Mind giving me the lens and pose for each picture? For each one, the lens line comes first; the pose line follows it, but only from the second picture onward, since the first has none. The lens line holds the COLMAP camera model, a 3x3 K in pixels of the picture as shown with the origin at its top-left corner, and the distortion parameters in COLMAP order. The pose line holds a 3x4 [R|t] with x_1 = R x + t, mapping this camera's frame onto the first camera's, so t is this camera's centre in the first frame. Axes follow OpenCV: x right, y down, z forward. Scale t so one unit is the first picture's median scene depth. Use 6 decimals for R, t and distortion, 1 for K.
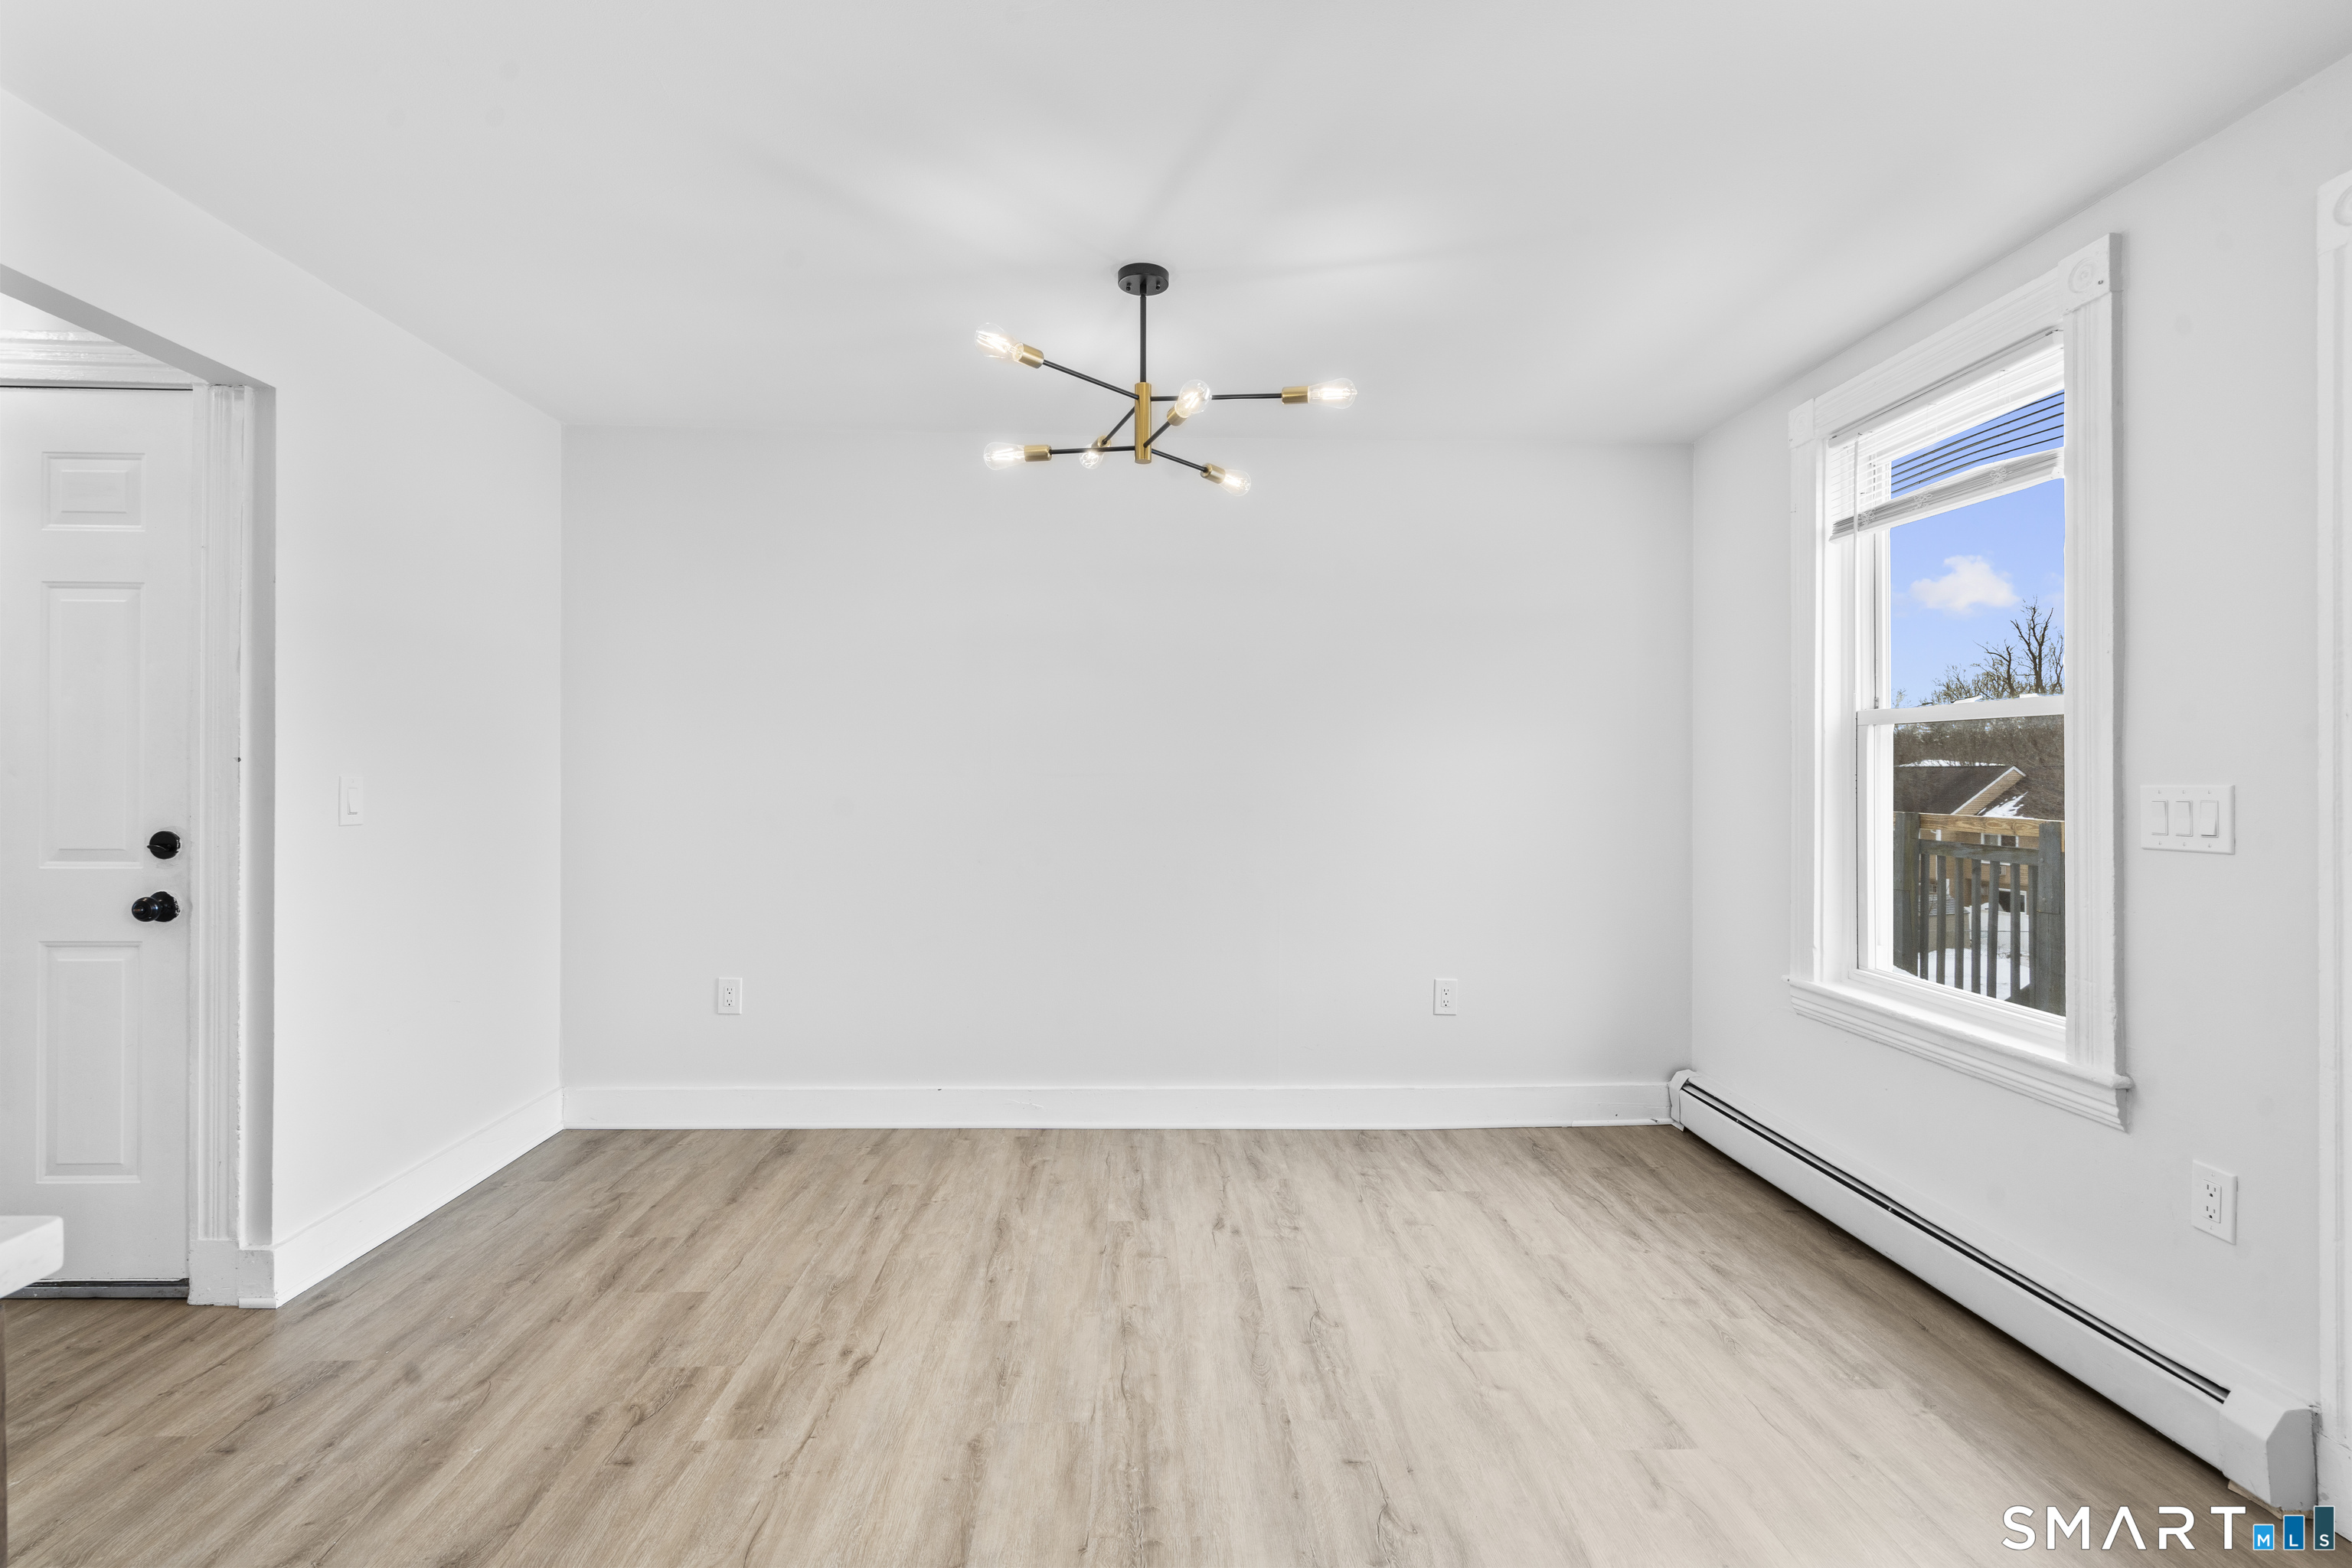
lens RADIAL K [[1083.2, 0, 1172.0], [0, 1083.2, 779.2], [0, 0, 1]] dist [-0.001672, 0.002124]
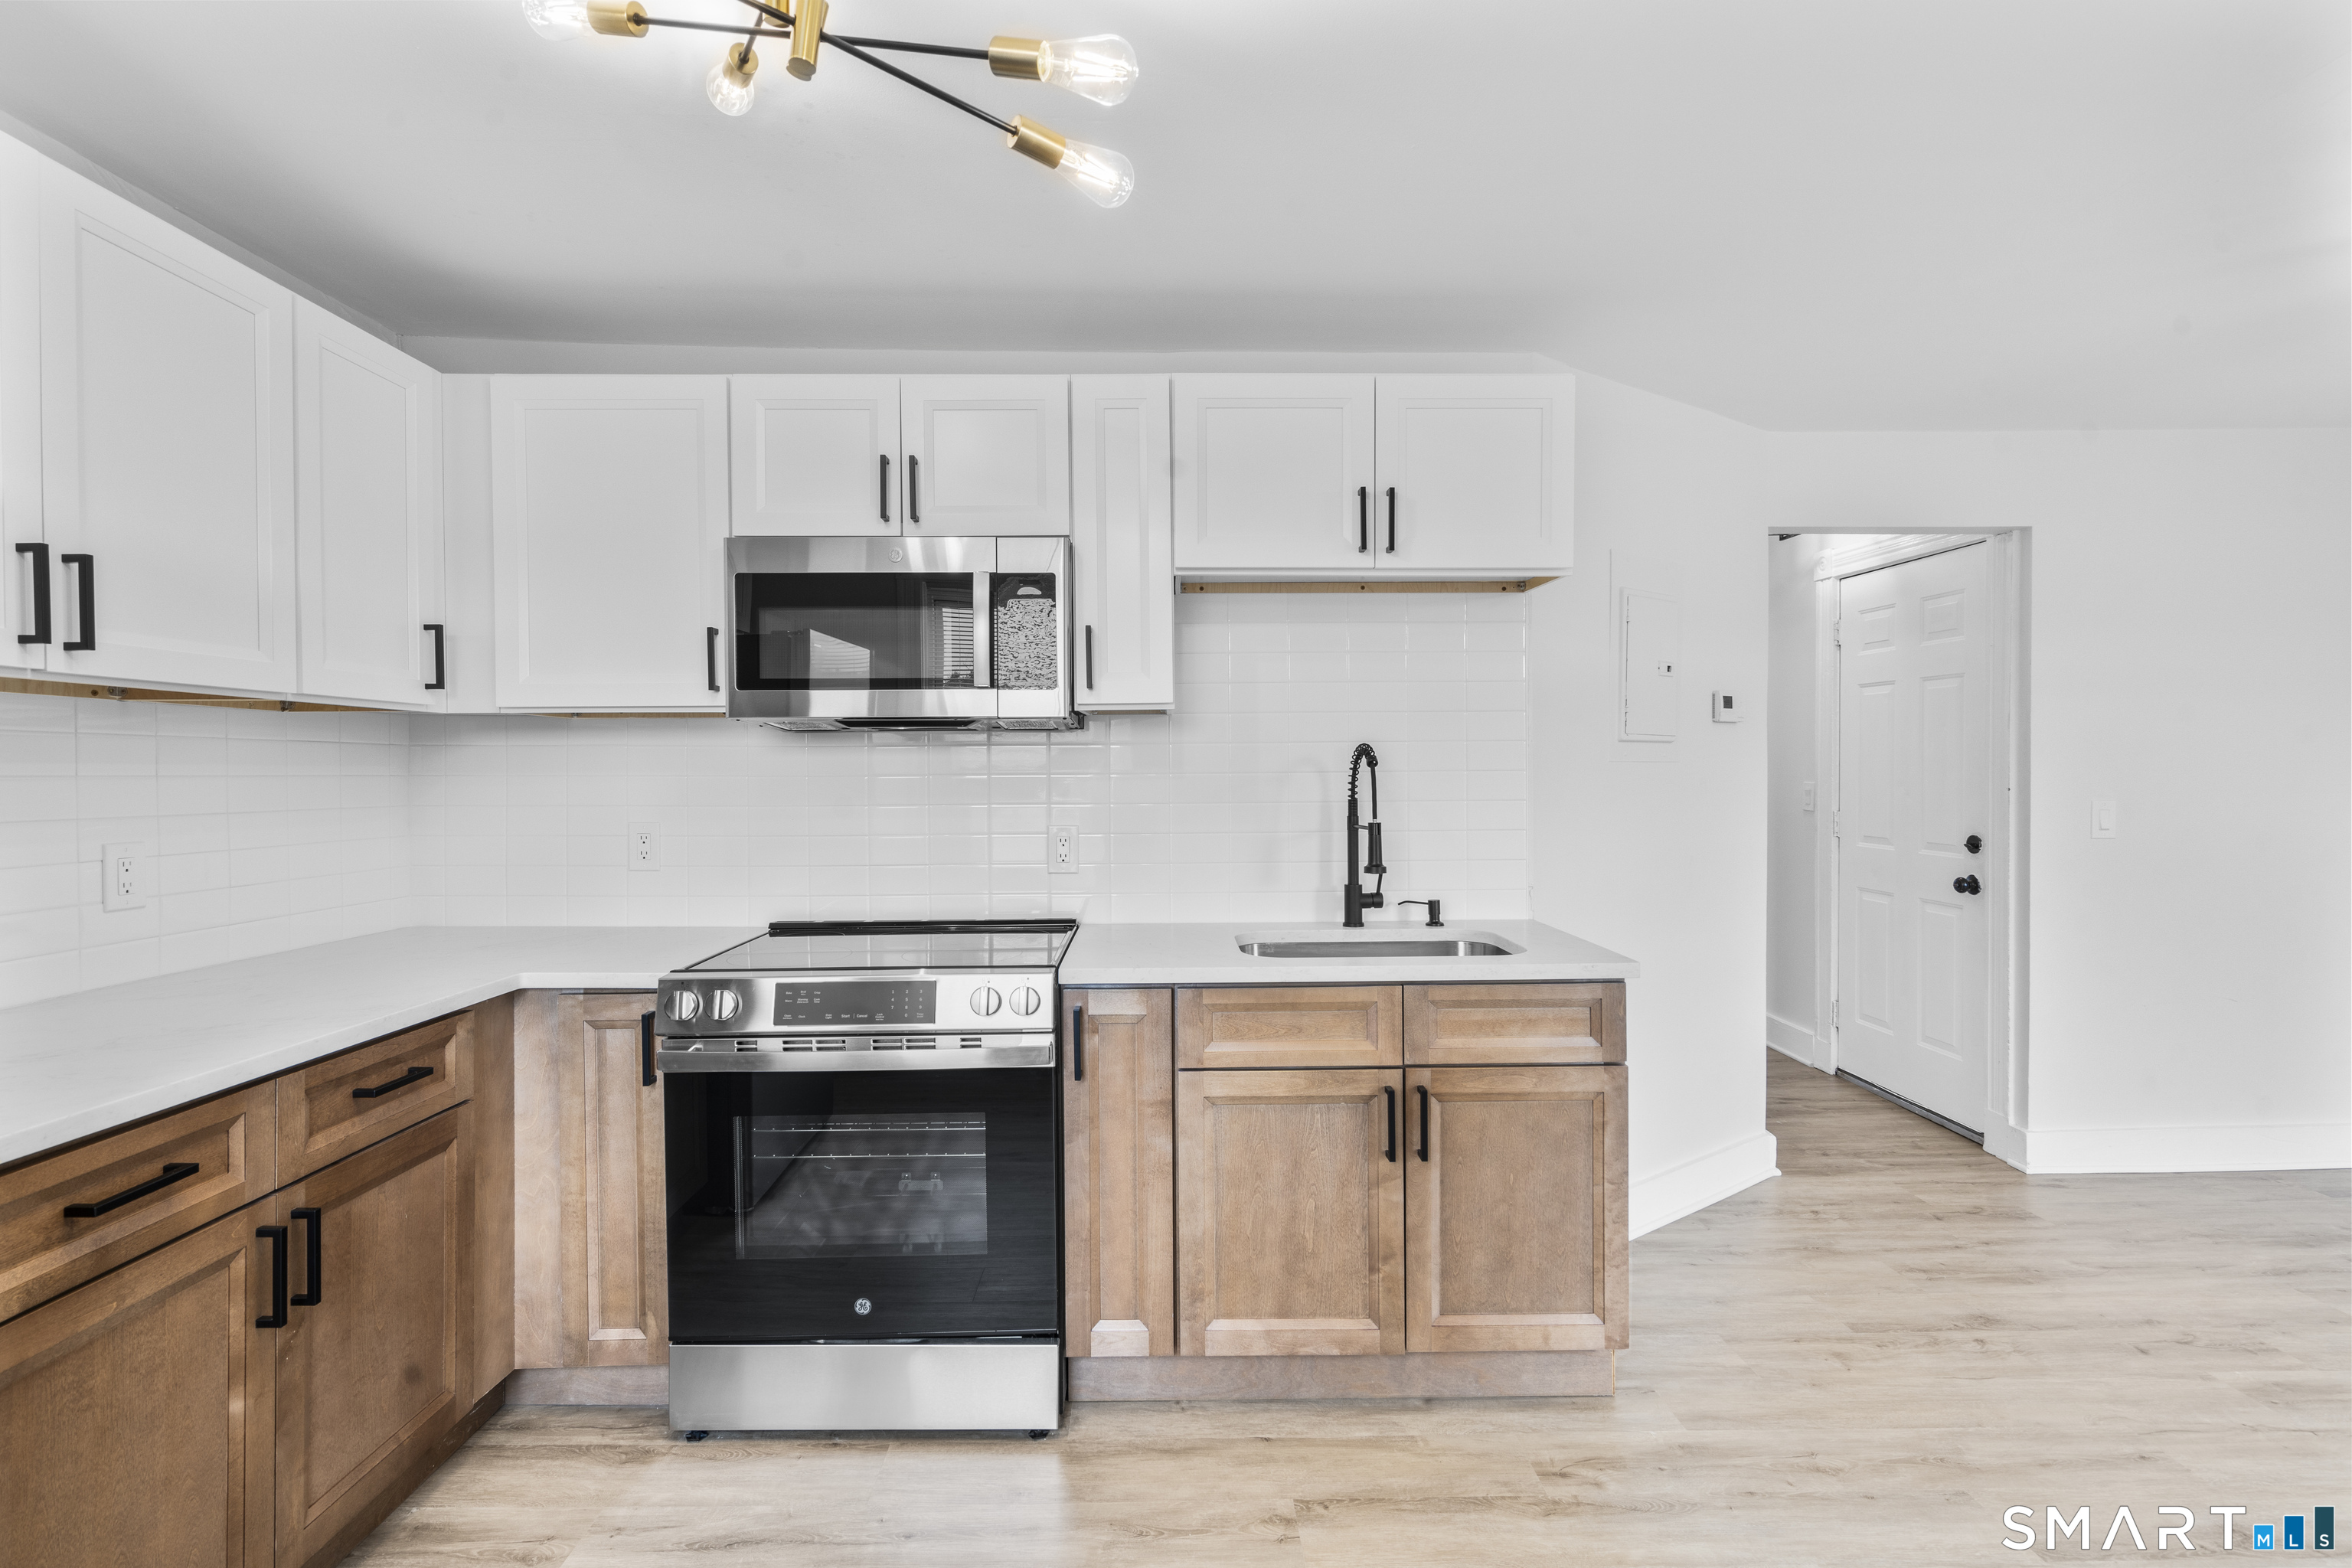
lens RADIAL K [[1092.9, 0, 1173.9], [0, 1092.9, 779.1], [0, 0, 1]] dist [-0.000399, 0.001362]
pose [[-0.016148, 0.010362, -0.999816, 0.613526], [0.004961, 0.999935, 0.010283, -0.051528], [0.999857, -0.004794, -0.016198, -0.096627]]
